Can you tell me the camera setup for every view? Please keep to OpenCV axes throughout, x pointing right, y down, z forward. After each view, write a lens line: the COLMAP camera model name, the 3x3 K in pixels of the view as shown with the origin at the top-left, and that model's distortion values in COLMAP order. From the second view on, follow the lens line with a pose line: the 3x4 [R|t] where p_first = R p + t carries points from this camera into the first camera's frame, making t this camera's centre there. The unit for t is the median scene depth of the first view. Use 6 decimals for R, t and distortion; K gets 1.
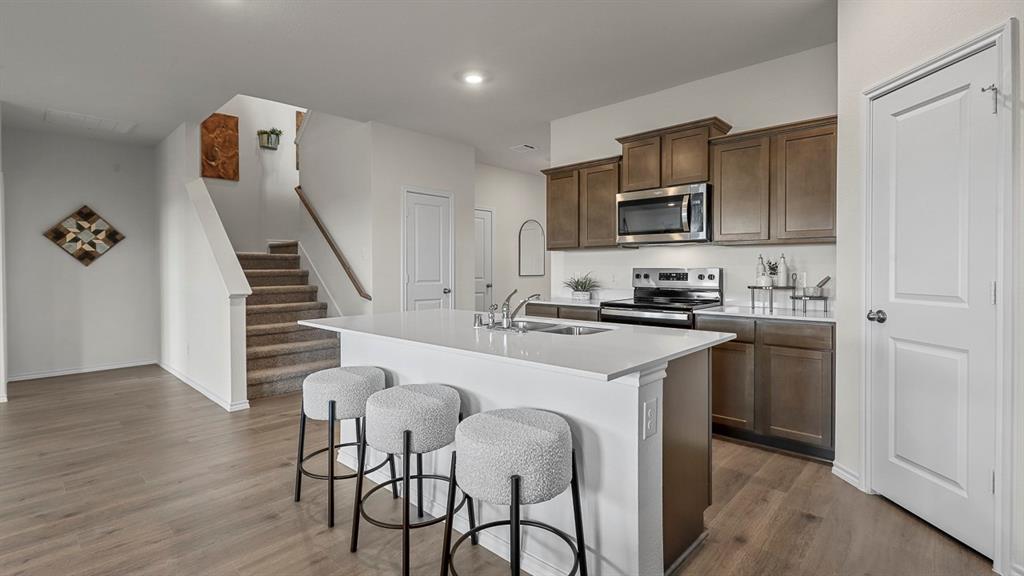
lens RADIAL K [[468.5, 0, 512.4], [0, 468.5, 272.1], [0, 0, 1]] dist [0.000398, 0.000095]
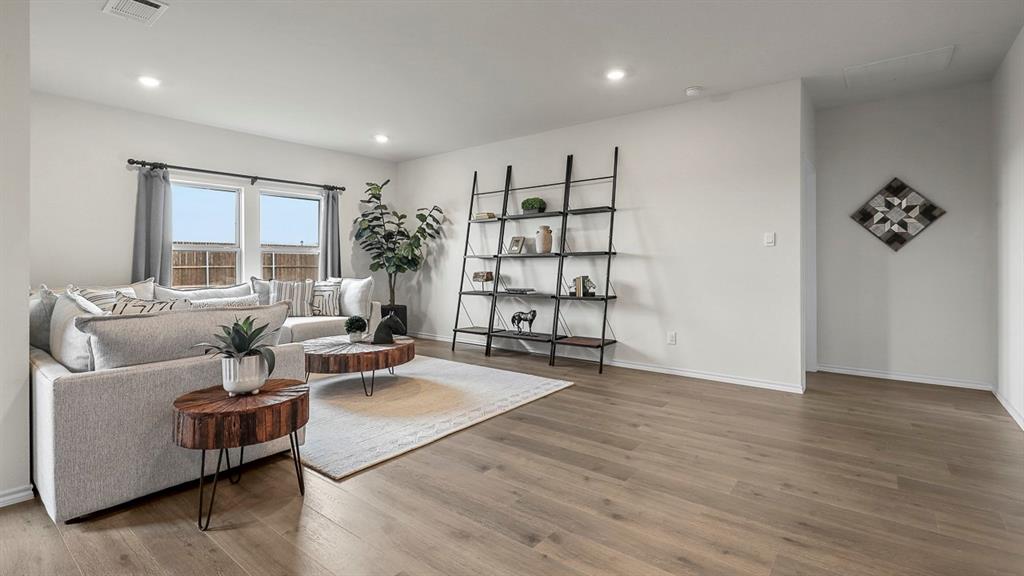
lens RADIAL K [[467.5, 0, 514.9], [0, 467.5, 265.2], [0, 0, 1]] dist [-0.000220, 0.000378]
pose [[0.084018, 0.009810, -0.996416, -0.178835], [-0.005672, 0.999940, 0.009366, 0.009493], [0.996448, 0.004865, 0.084069, 0.323458]]
